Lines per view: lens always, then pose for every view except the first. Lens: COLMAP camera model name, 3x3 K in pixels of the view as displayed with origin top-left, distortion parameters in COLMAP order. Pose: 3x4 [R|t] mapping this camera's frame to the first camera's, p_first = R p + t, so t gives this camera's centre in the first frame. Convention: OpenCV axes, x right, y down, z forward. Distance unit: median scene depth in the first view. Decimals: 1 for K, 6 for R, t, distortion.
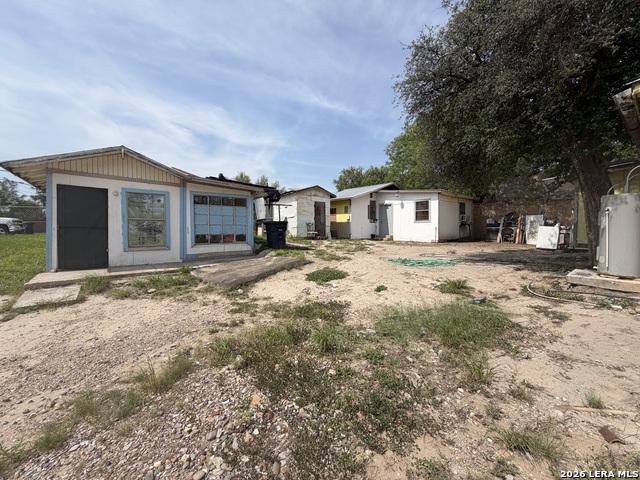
lens RADIAL K [[261.1, 0, 320.0], [0, 261.1, 240.0], [0, 0, 1]] dist [0.007900, 0.000151]
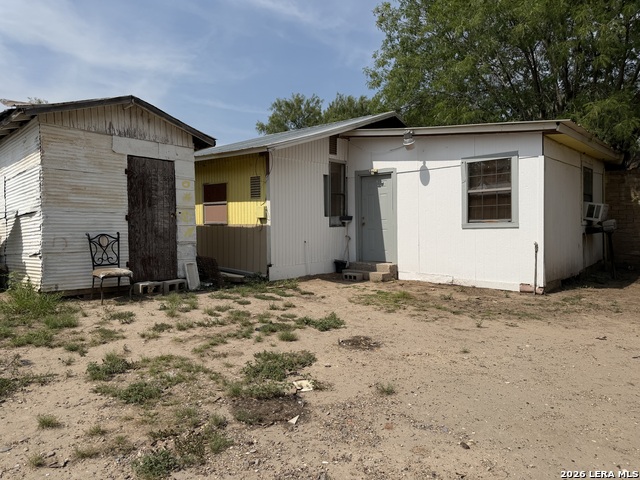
lens RADIAL K [[459.0, 0, 320.0], [0, 459.0, 240.0], [0, 0, 1]] dist [0.088005, -0.088328]
pose [[0.990066, -0.011925, 0.140099, 0.111550], [0.013222, 0.999878, -0.008330, -0.052367], [-0.139983, 0.010100, 0.990102, 0.487866]]
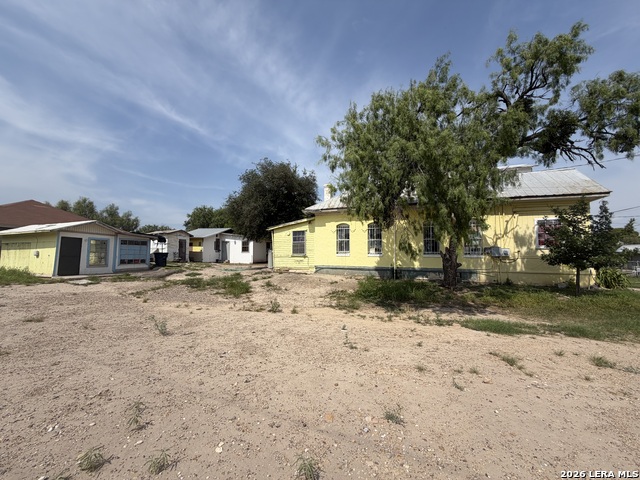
lens RADIAL K [[261.1, 0, 320.0], [0, 261.1, 240.0], [0, 0, 1]] dist [0.007900, 0.000151]
pose [[0.852593, 0.041532, 0.520923, -0.123755], [0.007876, 0.995702, -0.092276, 0.016056], [-0.522516, 0.082777, 0.848602, -0.856212]]
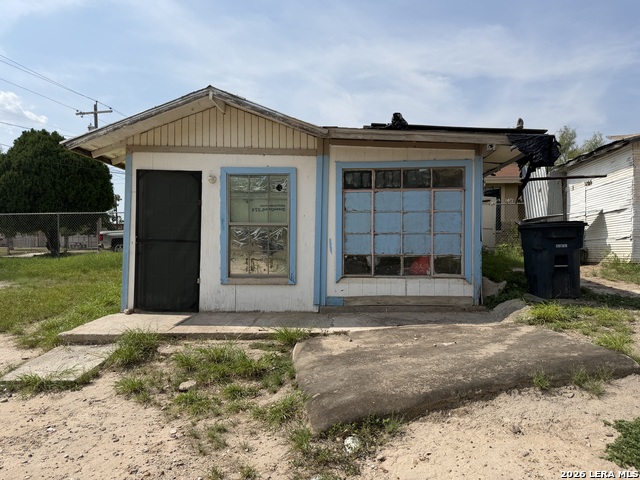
lens RADIAL K [[459.0, 0, 320.0], [0, 459.0, 240.0], [0, 0, 1]] dist [0.088005, -0.088328]
pose [[0.753985, 0.003286, -0.656883, 0.013458], [-0.028375, 0.999217, -0.027571, -0.012988], [0.656278, 0.039427, 0.753488, 0.198768]]
